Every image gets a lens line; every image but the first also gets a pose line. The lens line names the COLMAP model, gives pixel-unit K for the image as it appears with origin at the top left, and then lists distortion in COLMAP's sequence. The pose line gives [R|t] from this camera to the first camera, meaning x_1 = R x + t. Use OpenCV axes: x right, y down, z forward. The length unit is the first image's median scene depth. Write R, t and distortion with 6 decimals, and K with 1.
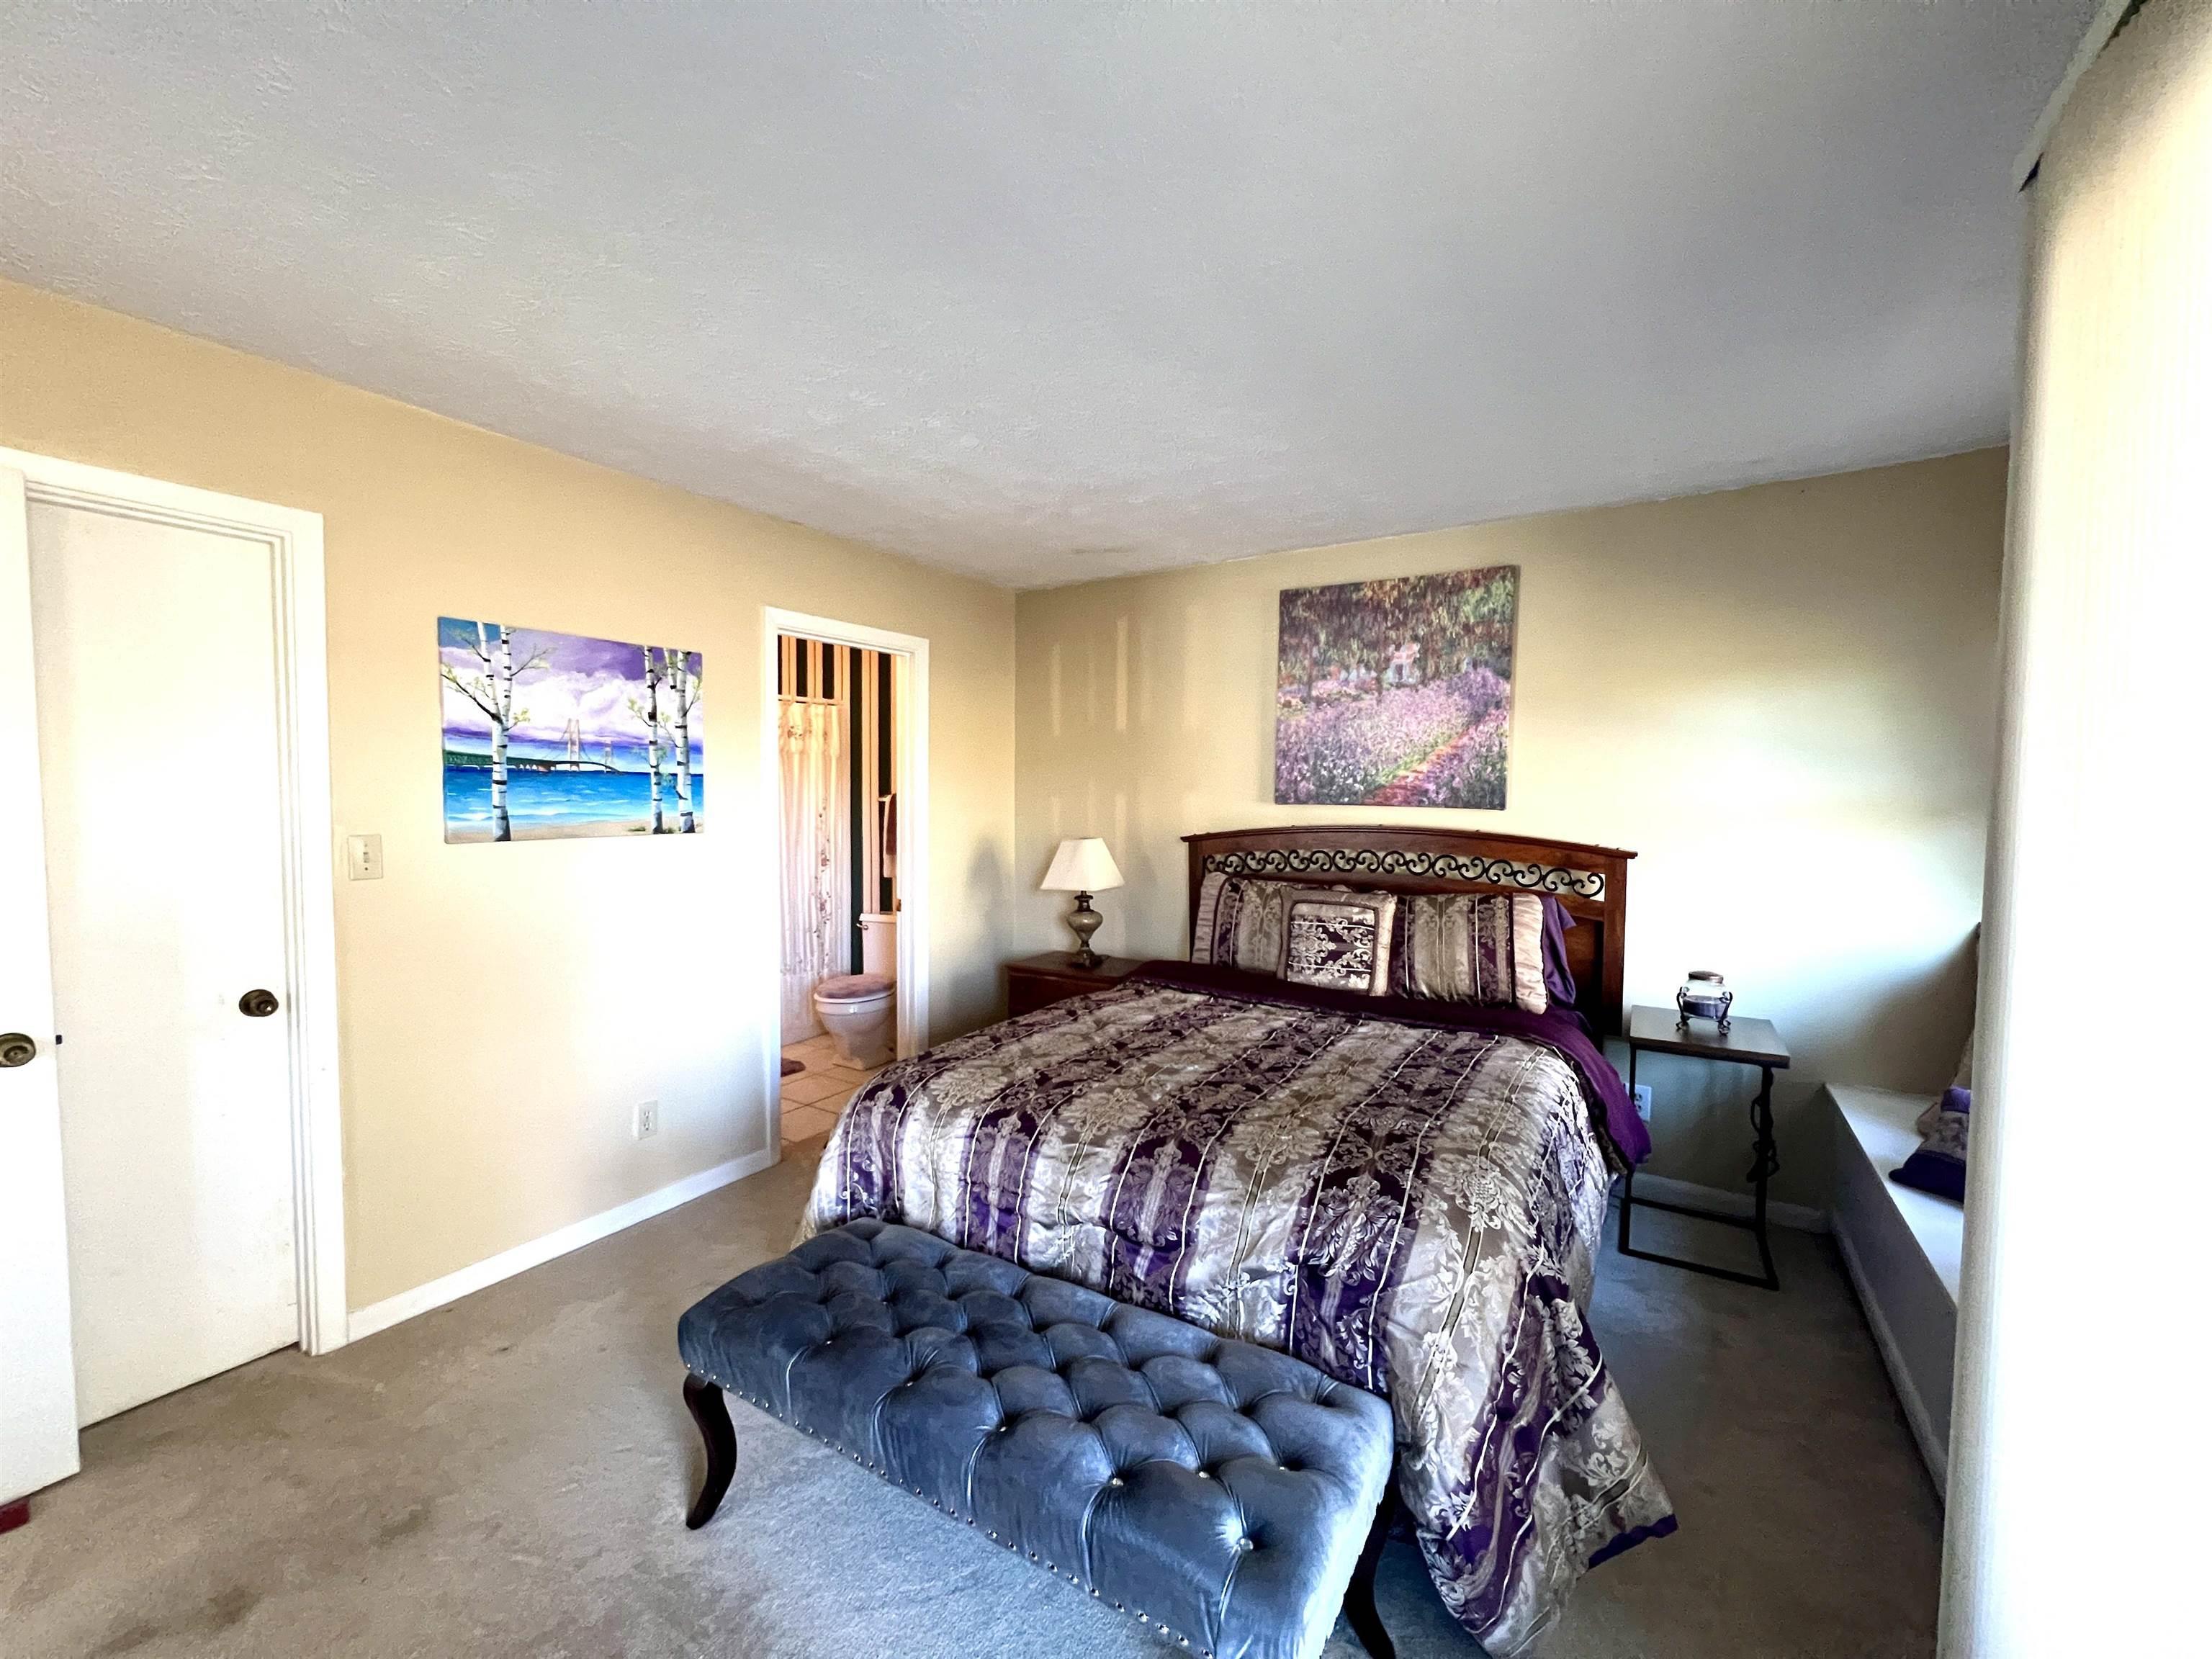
lens RADIAL K [[880.2, 0, 1098.6], [0, 880.2, 831.5], [0, 0, 1]] dist [0.000656, -0.000440]
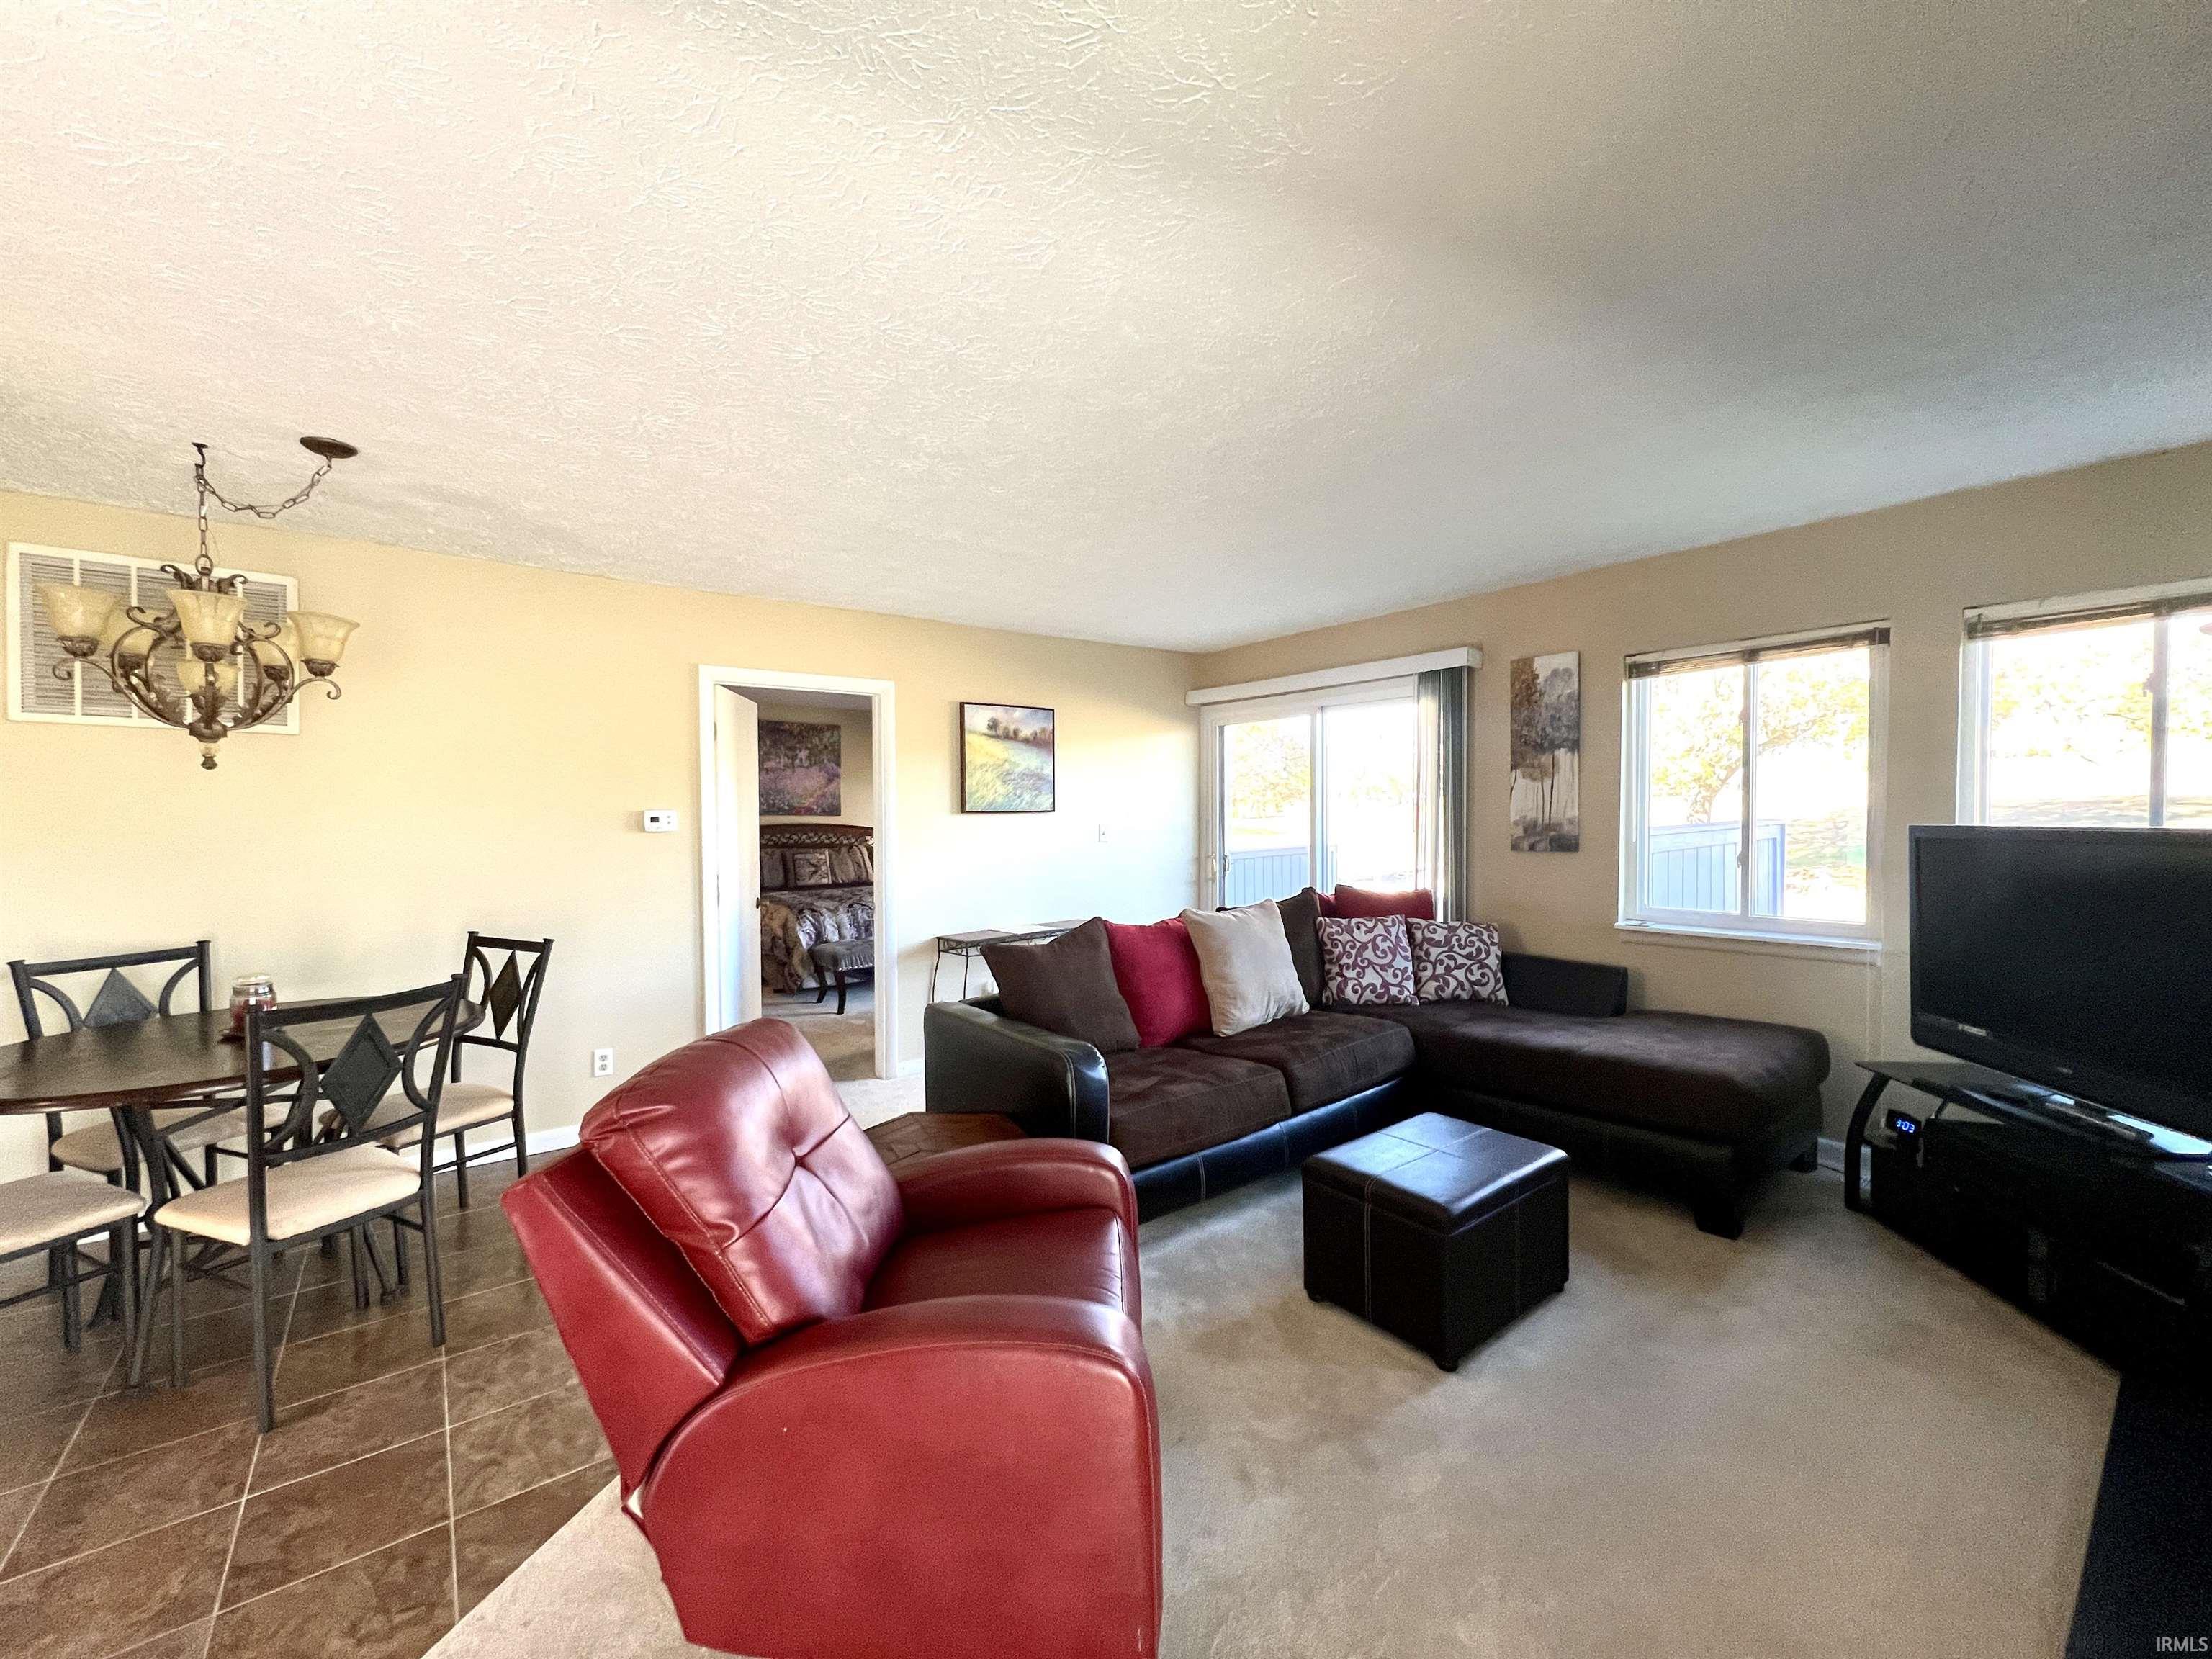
lens RADIAL K [[889.3, 0, 1106.0], [0, 889.3, 829.5], [0, 0, 1]] dist [-0.000586, -0.000137]
pose [[0.333083, -0.031472, 0.942372, -1.750433], [0.049078, 0.998667, 0.016005, 0.012831], [-0.941619, 0.040918, 0.334183, -0.636349]]
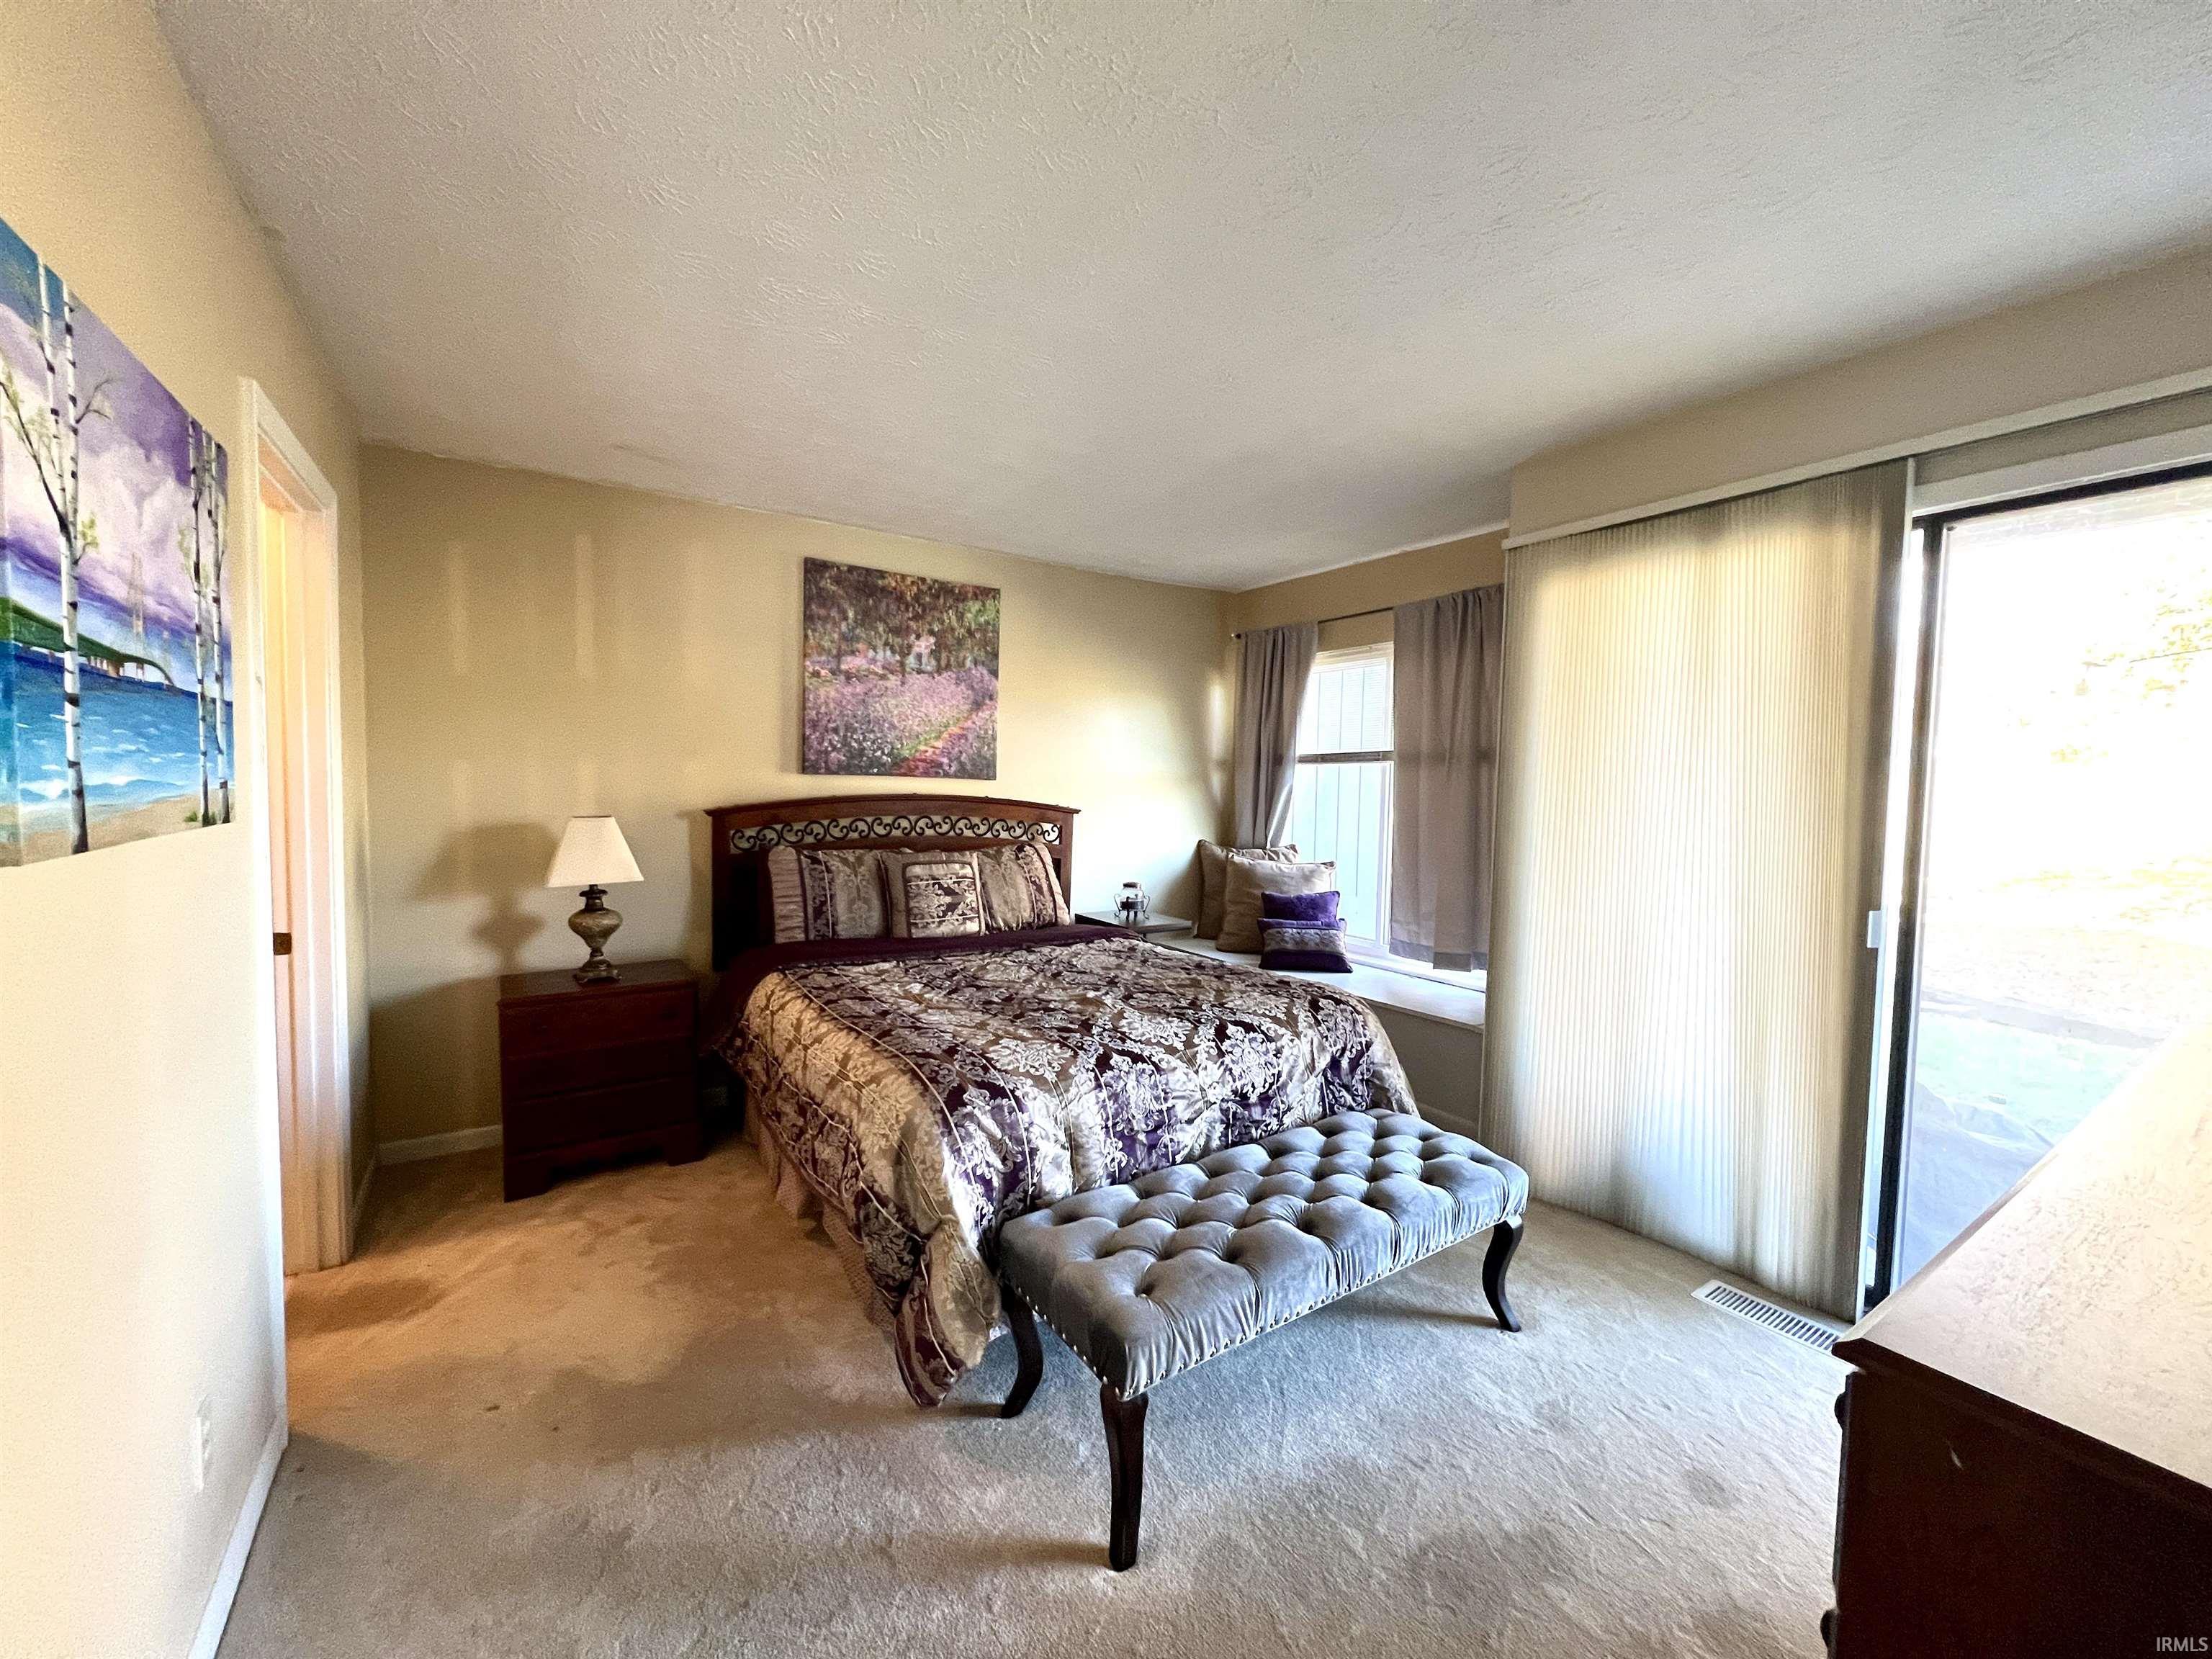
lens RADIAL K [[880.2, 0, 1098.6], [0, 880.2, 831.5], [0, 0, 1]] dist [0.000656, -0.000440]
pose [[0.409263, -0.051261, 0.910975, -0.625083], [0.024346, 0.998679, 0.045258, -0.003870], [-0.912092, 0.003656, 0.409970, 0.324303]]
